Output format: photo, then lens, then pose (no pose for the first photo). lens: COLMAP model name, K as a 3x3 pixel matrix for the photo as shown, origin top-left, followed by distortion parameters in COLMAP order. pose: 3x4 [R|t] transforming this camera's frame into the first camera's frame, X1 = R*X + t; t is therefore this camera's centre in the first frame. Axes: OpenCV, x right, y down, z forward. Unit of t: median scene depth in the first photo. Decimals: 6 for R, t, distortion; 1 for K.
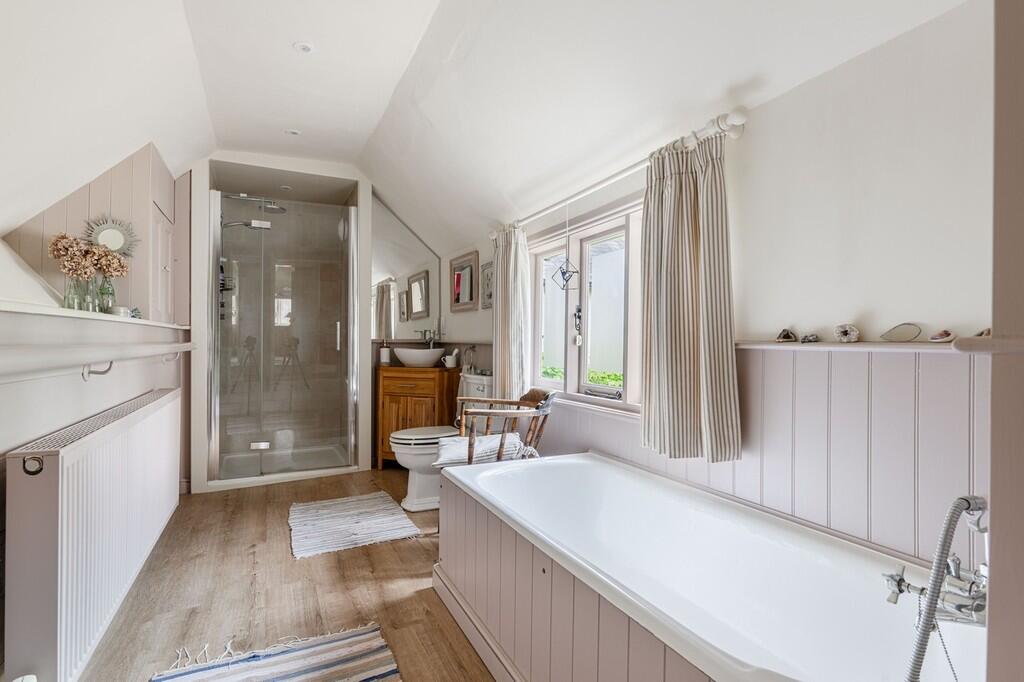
lens RADIAL K [[508.1, 0, 511.2], [0, 508.1, 340.8], [0, 0, 1]] dist [0.001192, -0.000843]
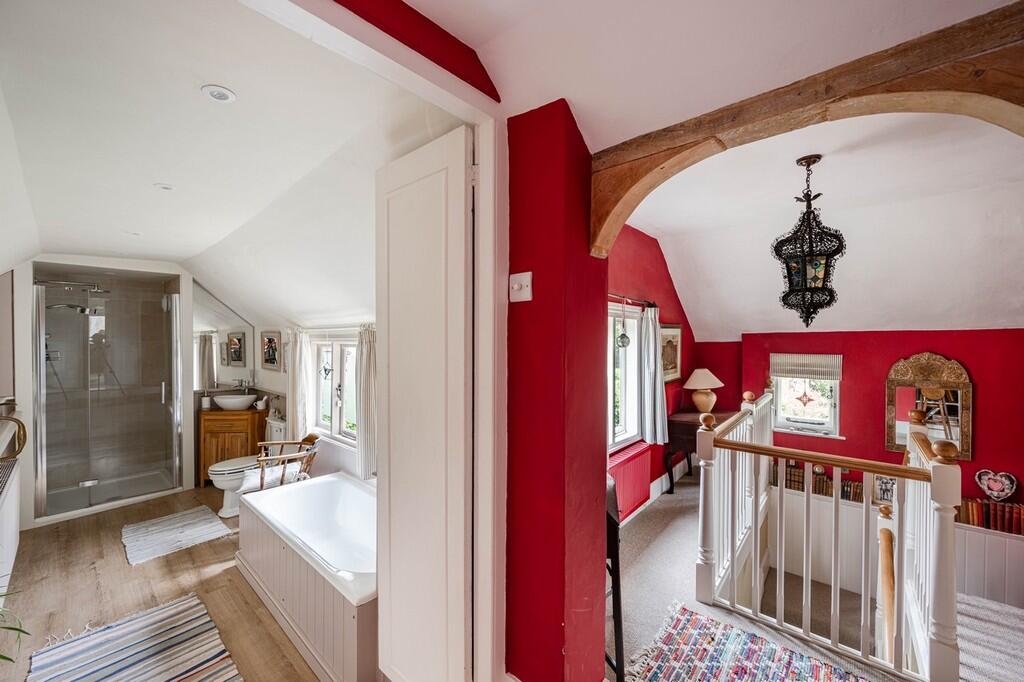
lens RADIAL K [[417.0, 0, 510.9], [0, 417.0, 338.7], [0, 0, 1]] dist [0.004176, 0.001555]
pose [[0.931537, -0.007173, 0.363575, 0.147064], [0.002511, 0.999908, 0.013296, -0.215460], [-0.363637, -0.011473, 0.931470, -0.467525]]
